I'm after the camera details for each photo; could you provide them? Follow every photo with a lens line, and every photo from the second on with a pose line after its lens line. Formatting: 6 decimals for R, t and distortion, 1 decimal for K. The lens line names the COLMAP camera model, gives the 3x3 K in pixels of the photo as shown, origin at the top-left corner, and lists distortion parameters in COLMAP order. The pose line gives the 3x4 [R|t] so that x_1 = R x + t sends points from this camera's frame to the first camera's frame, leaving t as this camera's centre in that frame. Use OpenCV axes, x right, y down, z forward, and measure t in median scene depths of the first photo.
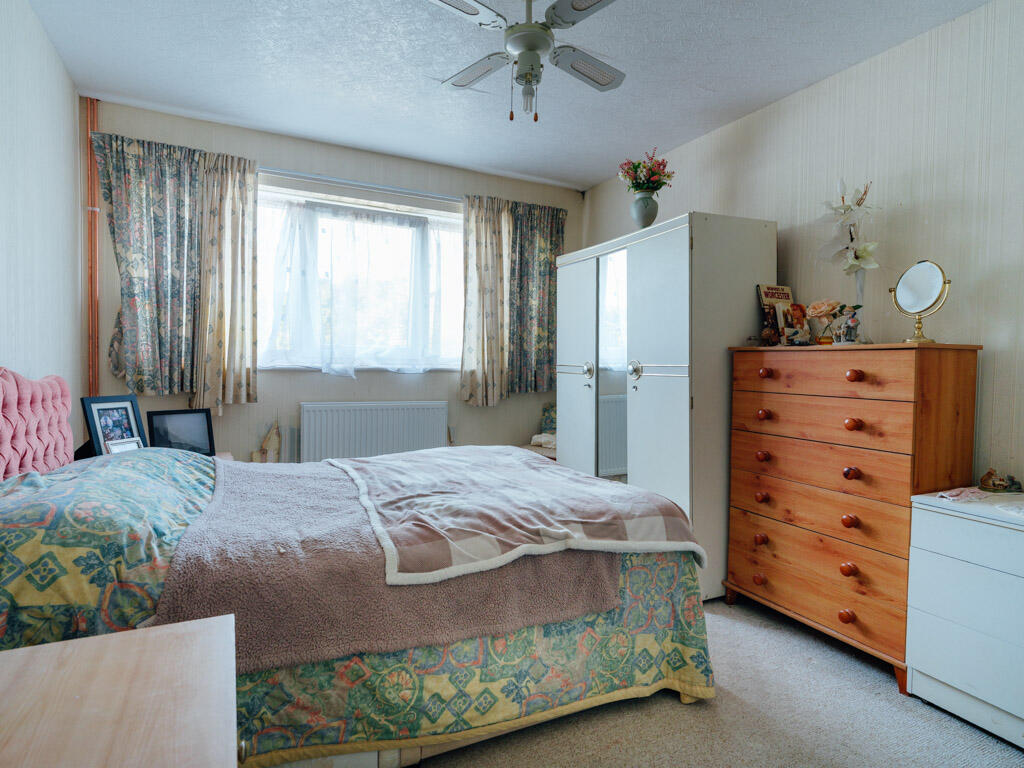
lens RADIAL K [[554.4, 0, 513.0], [0, 554.4, 374.7], [0, 0, 1]] dist [0.001340, -0.000695]
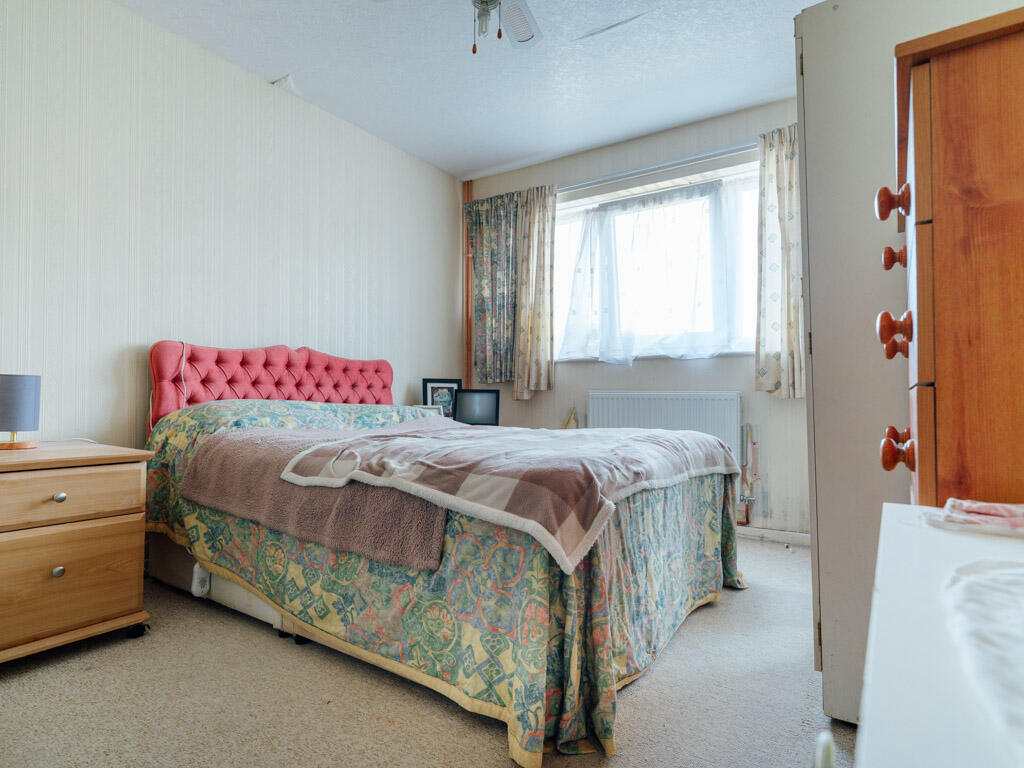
lens RADIAL K [[555.2, 0, 512.0], [0, 555.2, 384.0], [0, 0, 1]] dist [0.002749, -0.000618]
pose [[0.498070, -0.032397, -0.866532, 0.520271], [-0.012896, 0.998915, -0.044759, 0.095478], [0.867041, 0.033468, 0.497111, 0.368204]]
